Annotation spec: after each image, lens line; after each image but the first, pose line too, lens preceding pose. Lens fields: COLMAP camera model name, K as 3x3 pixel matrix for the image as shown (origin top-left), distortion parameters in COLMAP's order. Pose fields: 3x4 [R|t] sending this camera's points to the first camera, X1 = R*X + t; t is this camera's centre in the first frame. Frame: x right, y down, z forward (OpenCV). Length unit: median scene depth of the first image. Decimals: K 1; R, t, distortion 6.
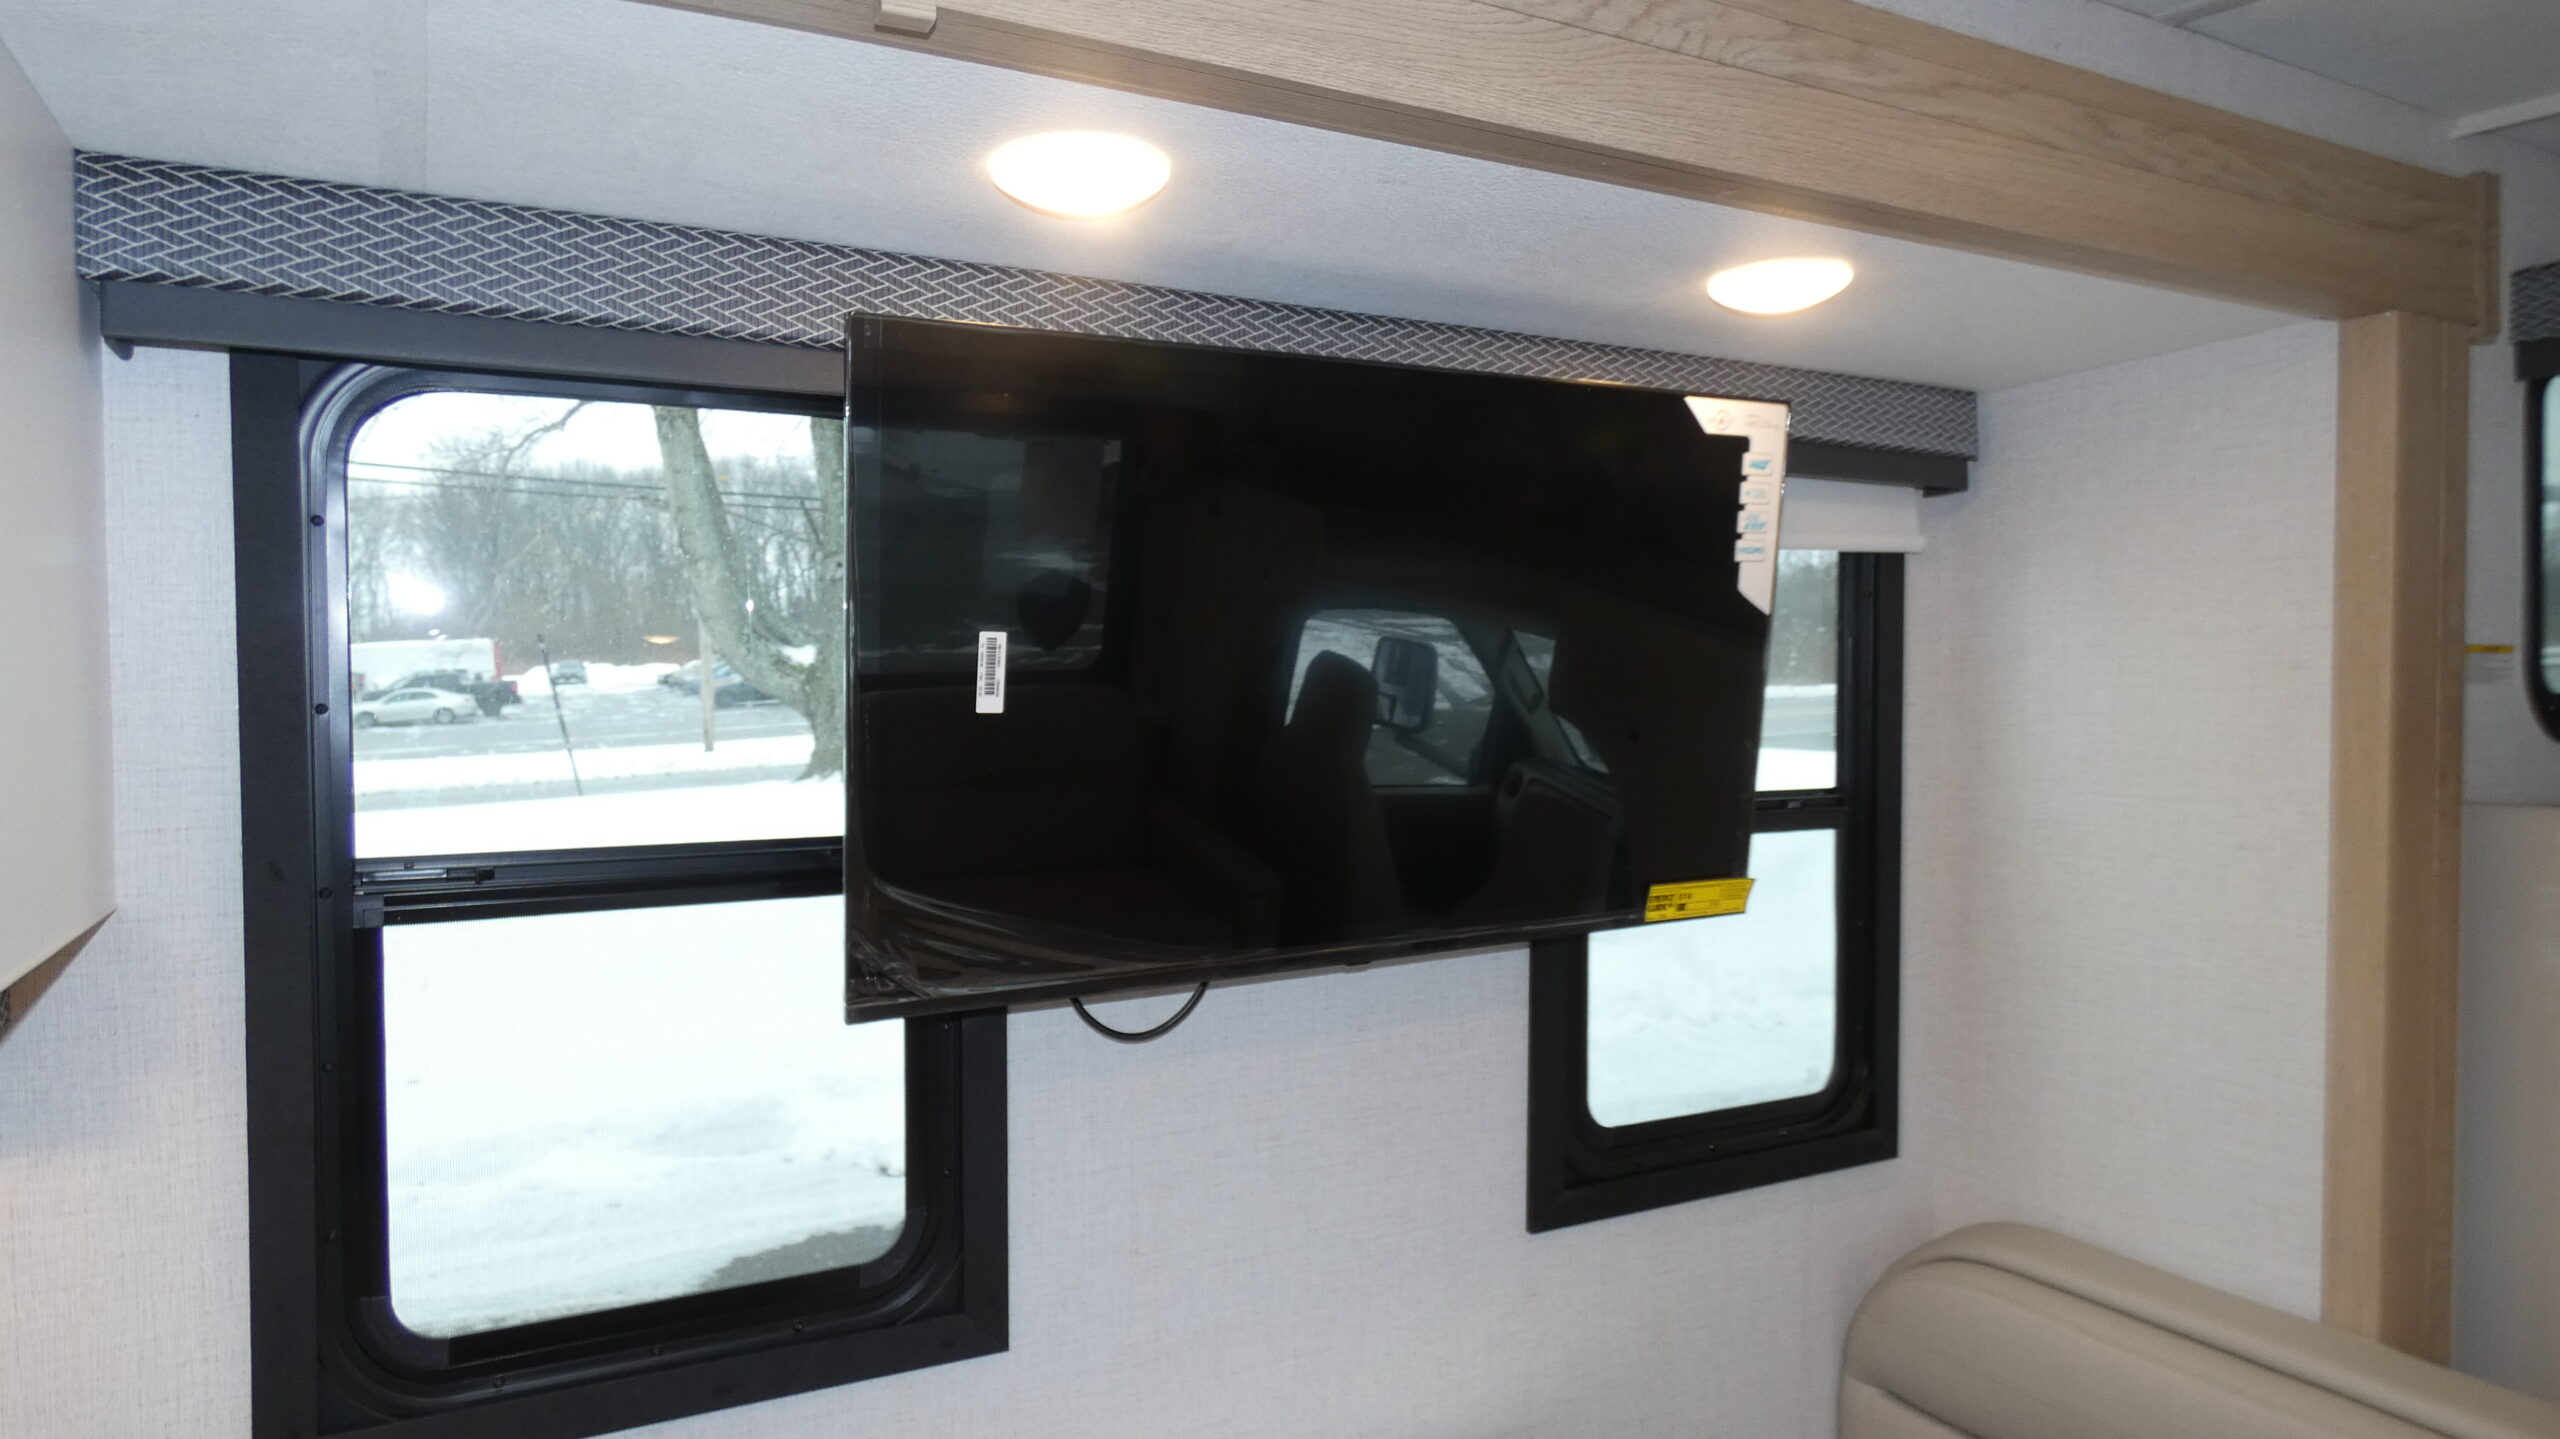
lens RADIAL K [[1525.6, 0, 1259.9], [0, 1525.6, 725.3], [0, 0, 1]] dist [-0.003812, -0.002646]
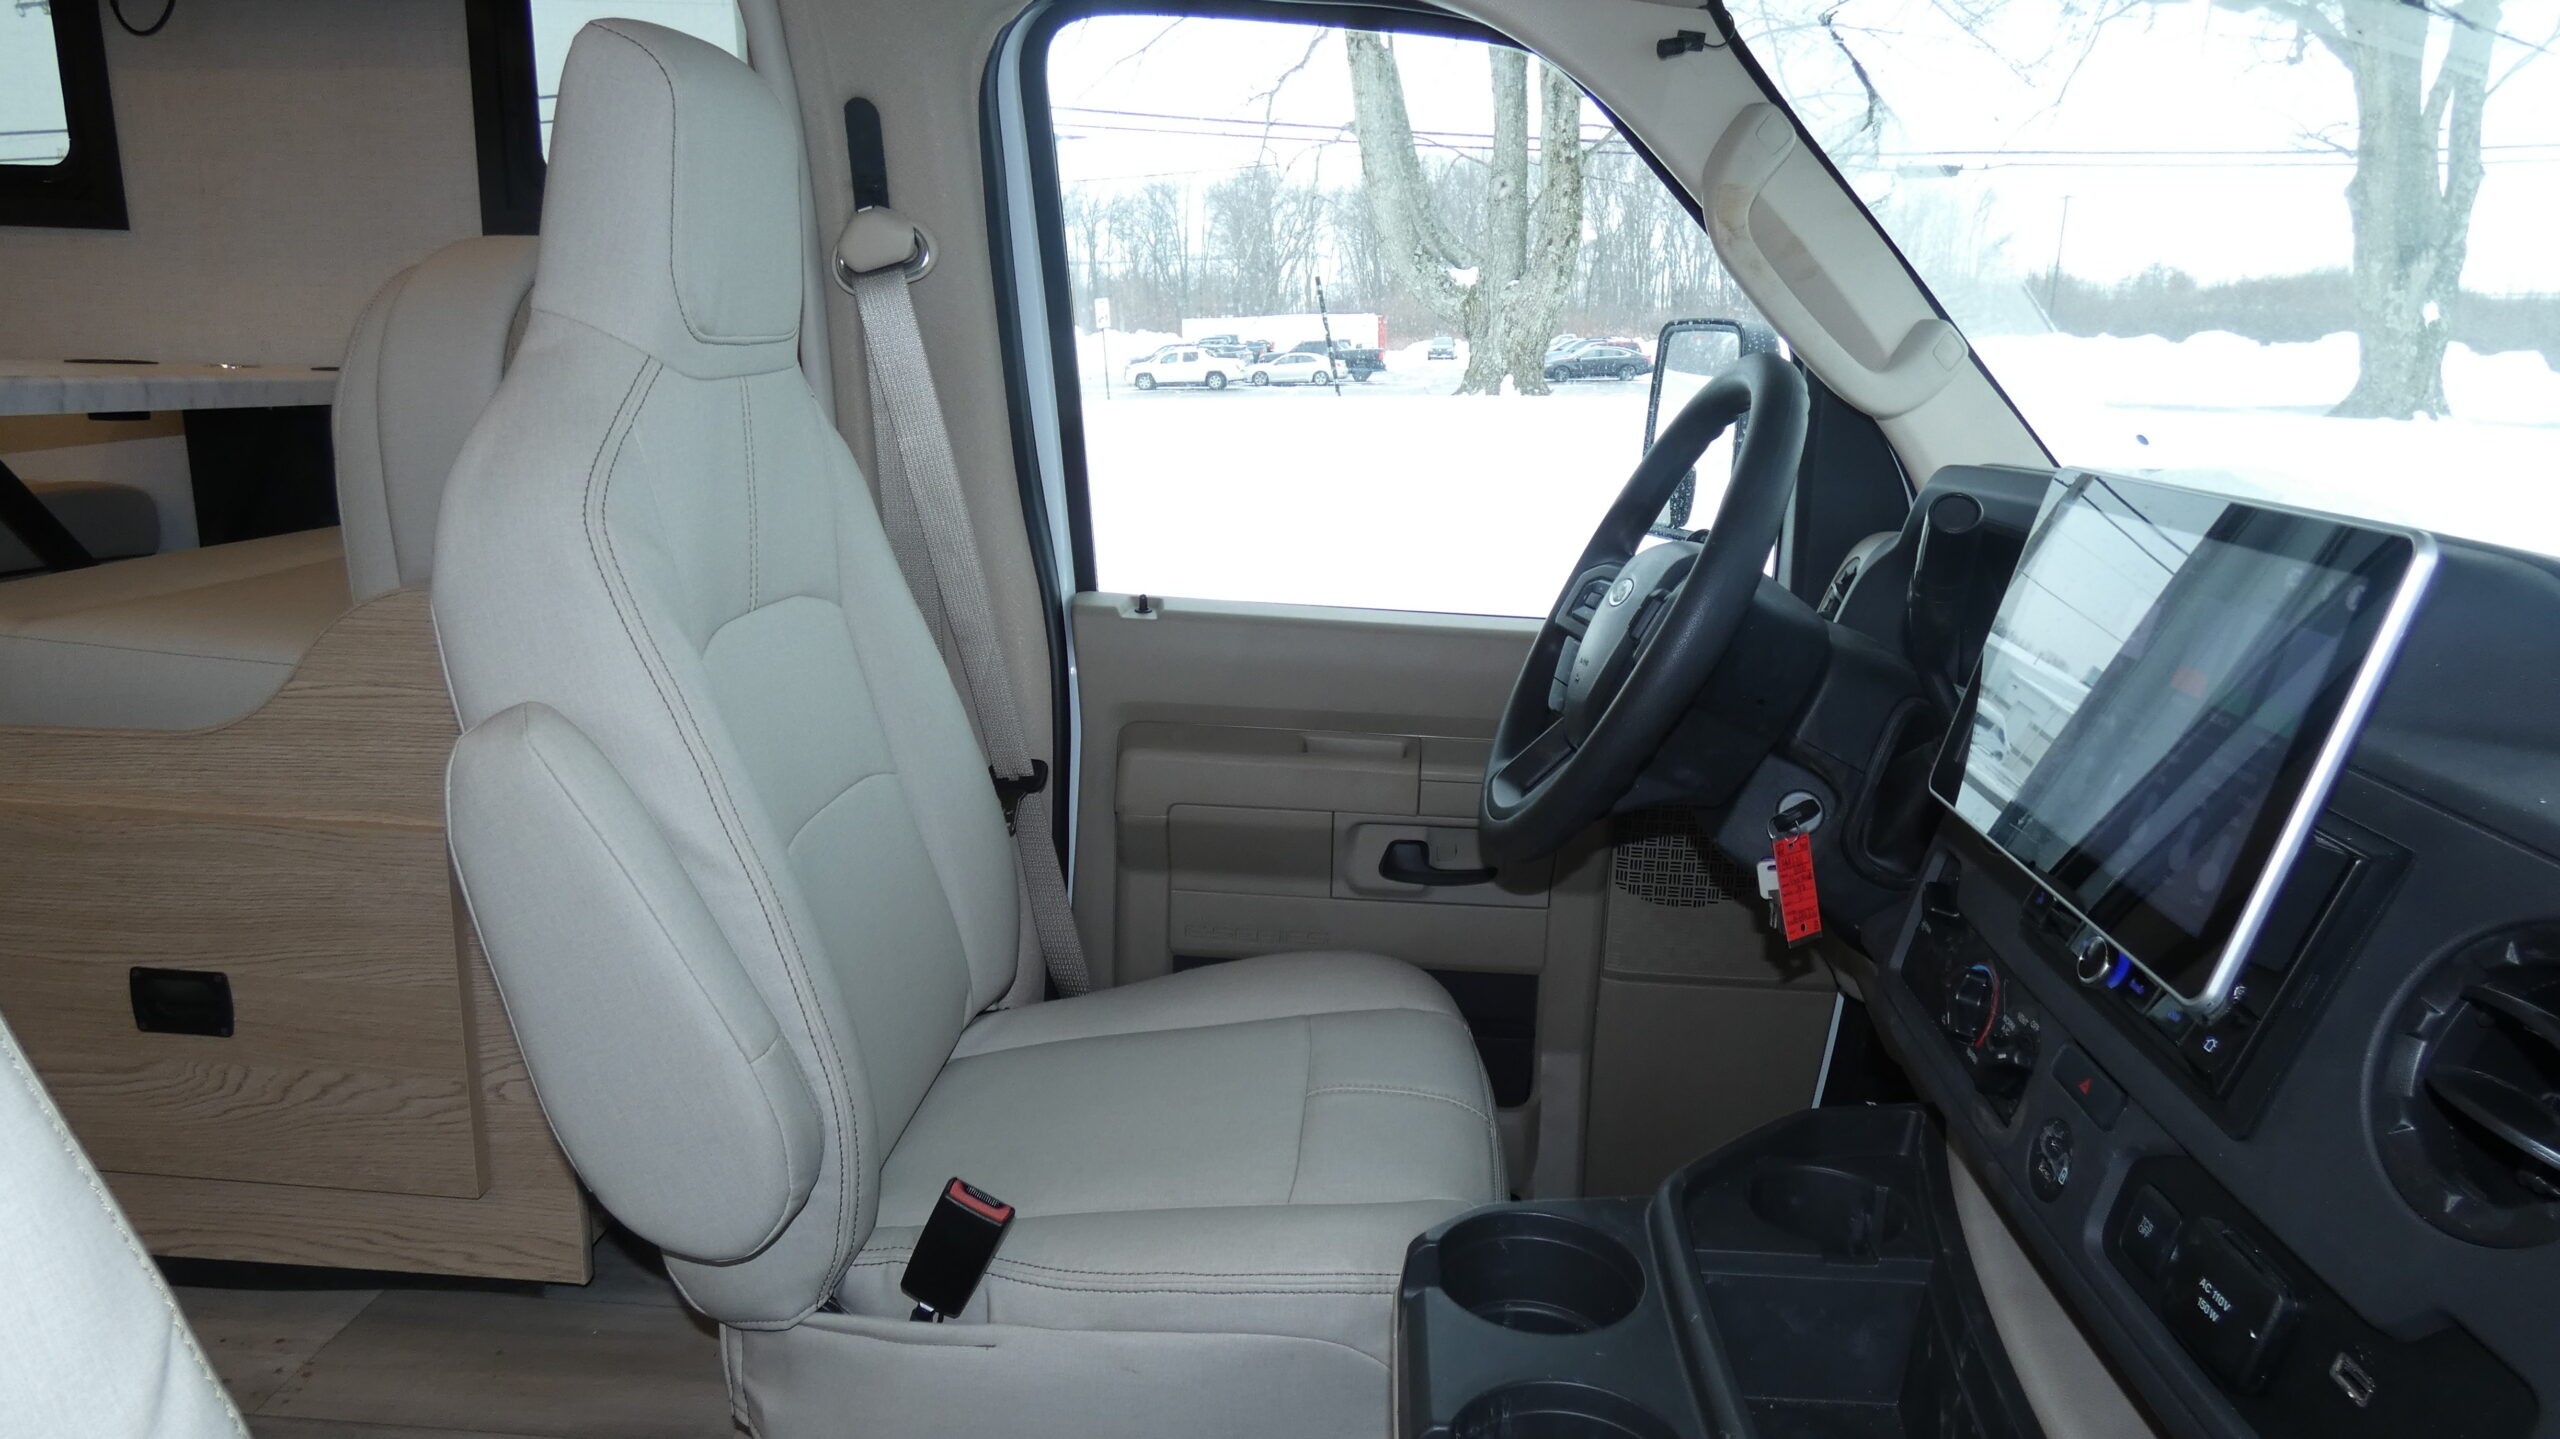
lens RADIAL K [[1525.6, 0, 1314.6], [0, 1525.6, 725.9], [0, 0, 1]] dist [-0.003812, -0.002646]
pose [[0.856571, 0.148882, -0.494085, 1.607344], [-0.052705, 0.977709, 0.203240, 0.447150], [0.513330, -0.148049, 0.845324, 0.120091]]
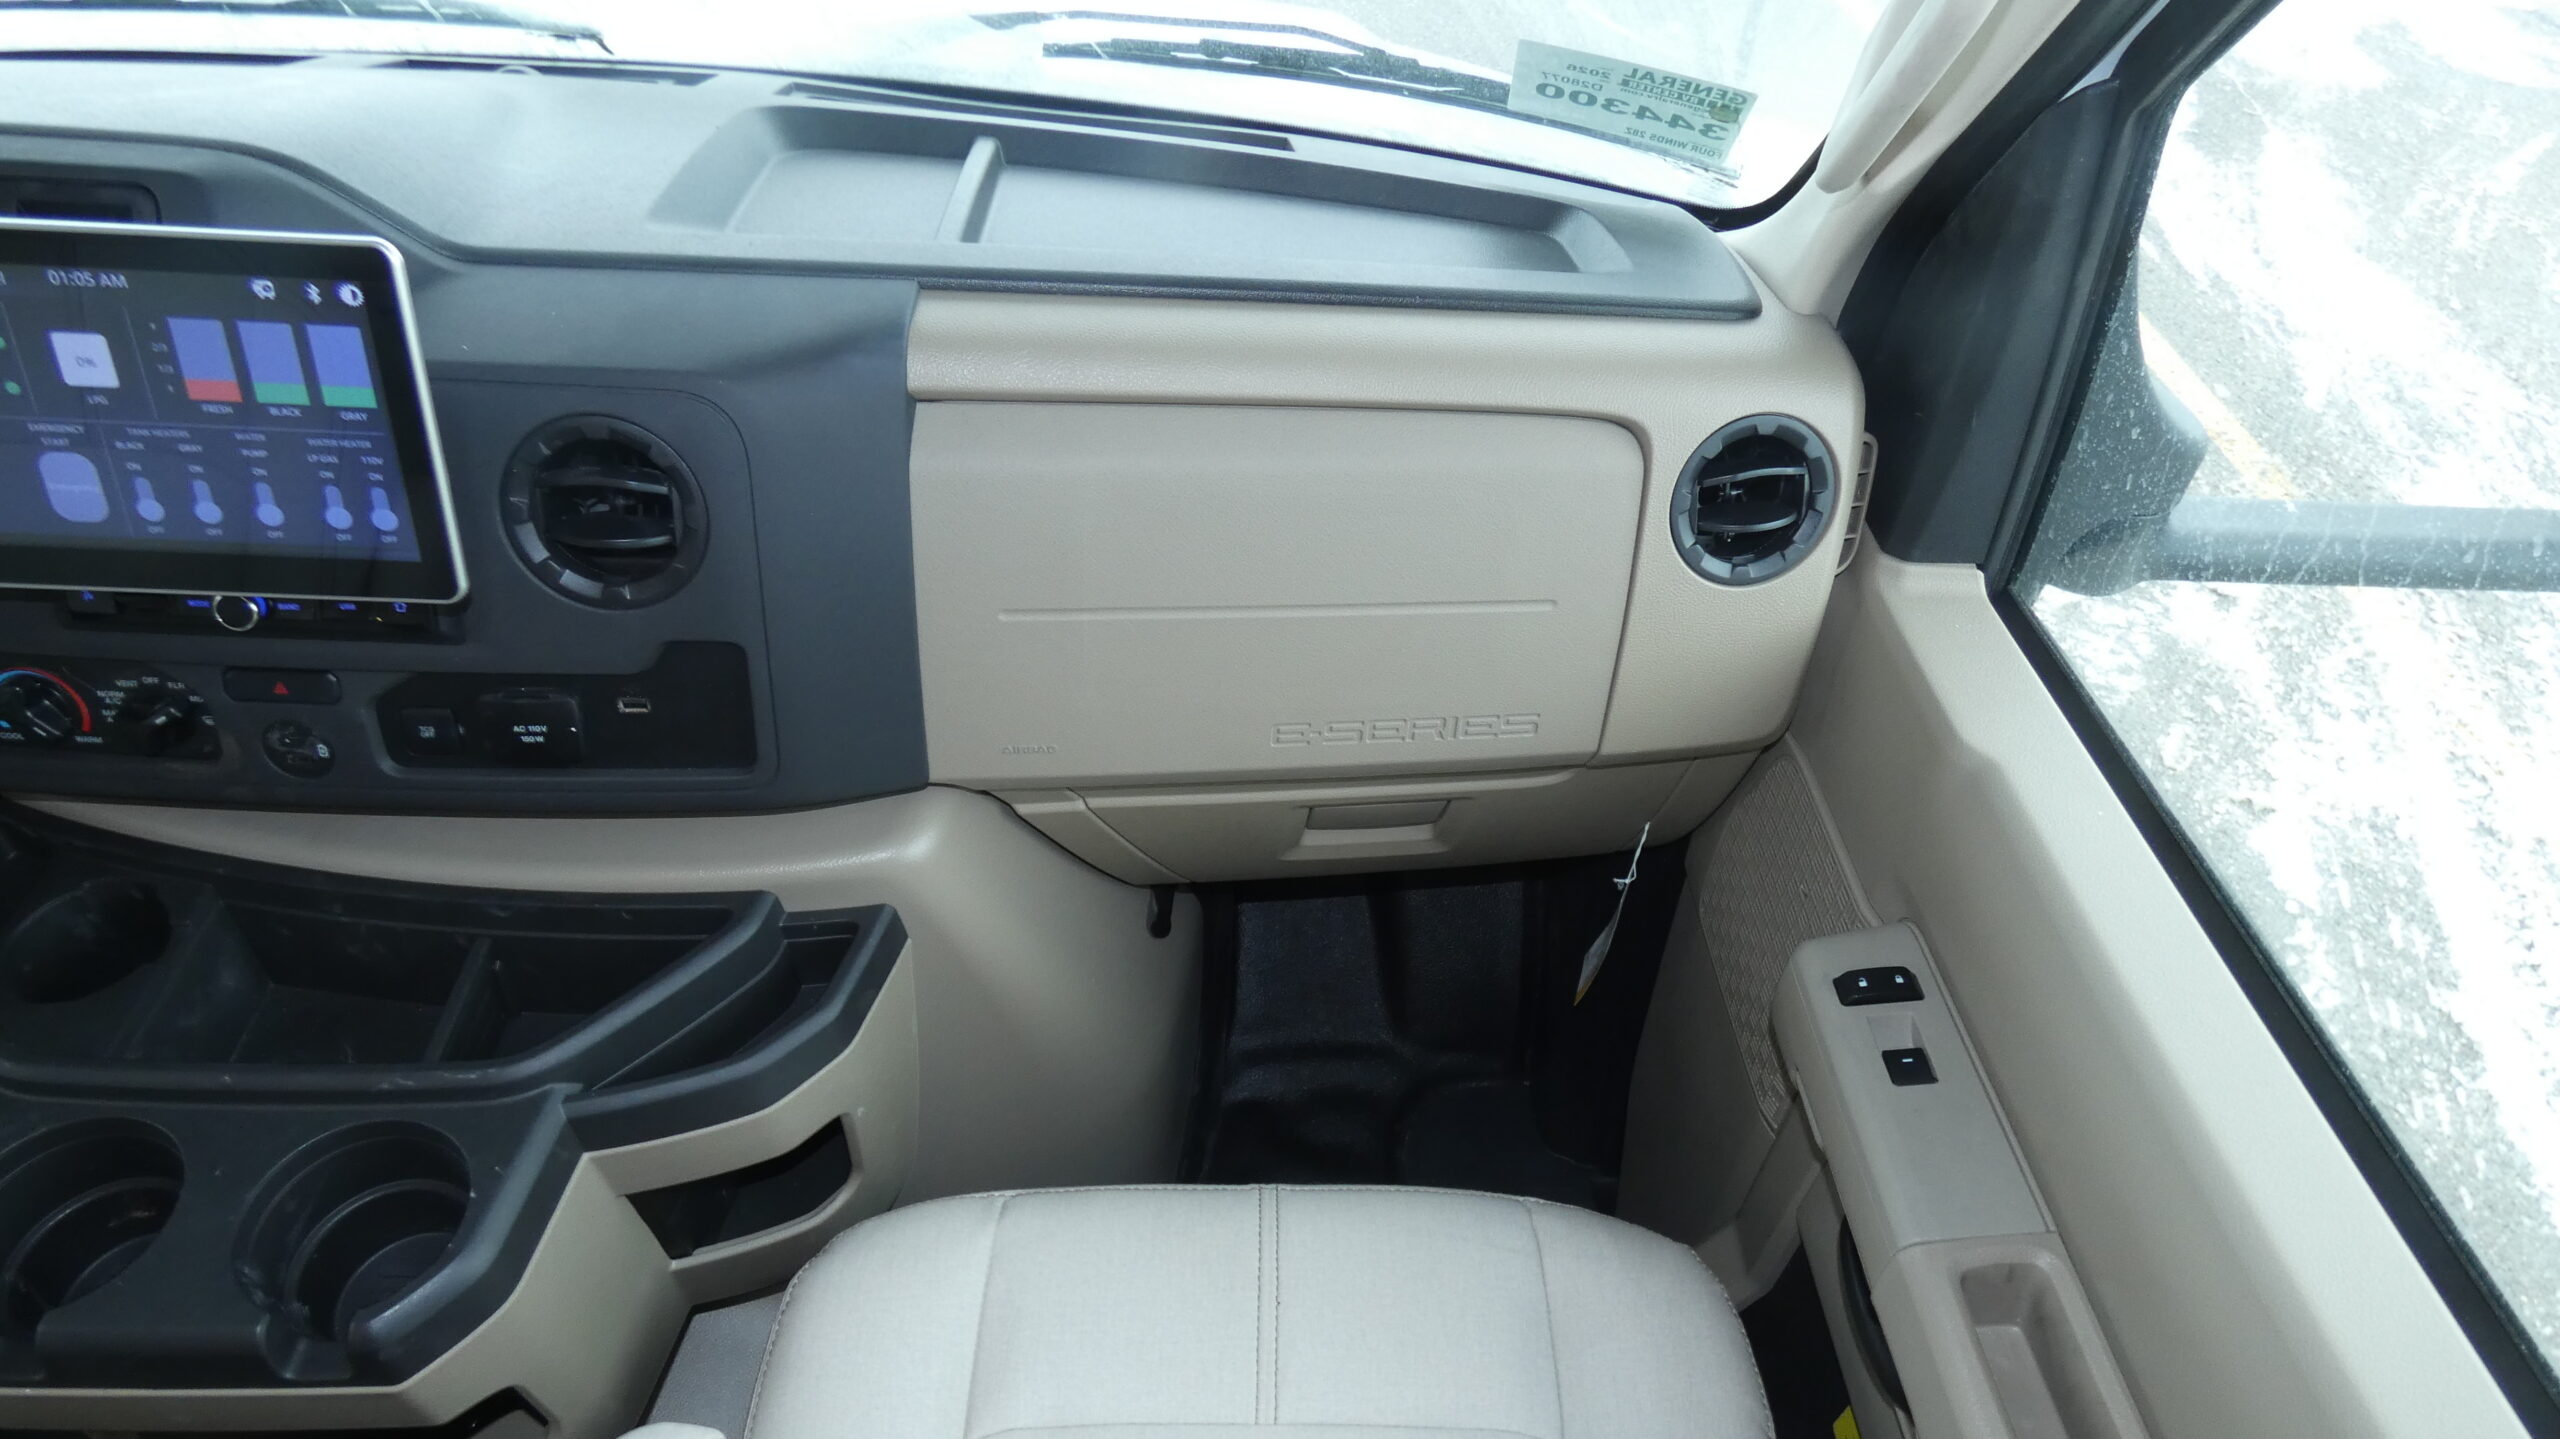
lens RADIAL K [[1525.6, 0, 1278.2], [0, 1525.6, 716.2], [0, 0, 1]] dist [-0.003812, -0.002646]
pose [[0.442221, -0.587904, 0.677355, 1.400105], [-0.025249, 0.746754, 0.664621, 0.280817], [-0.896551, -0.311012, 0.315386, 0.103570]]
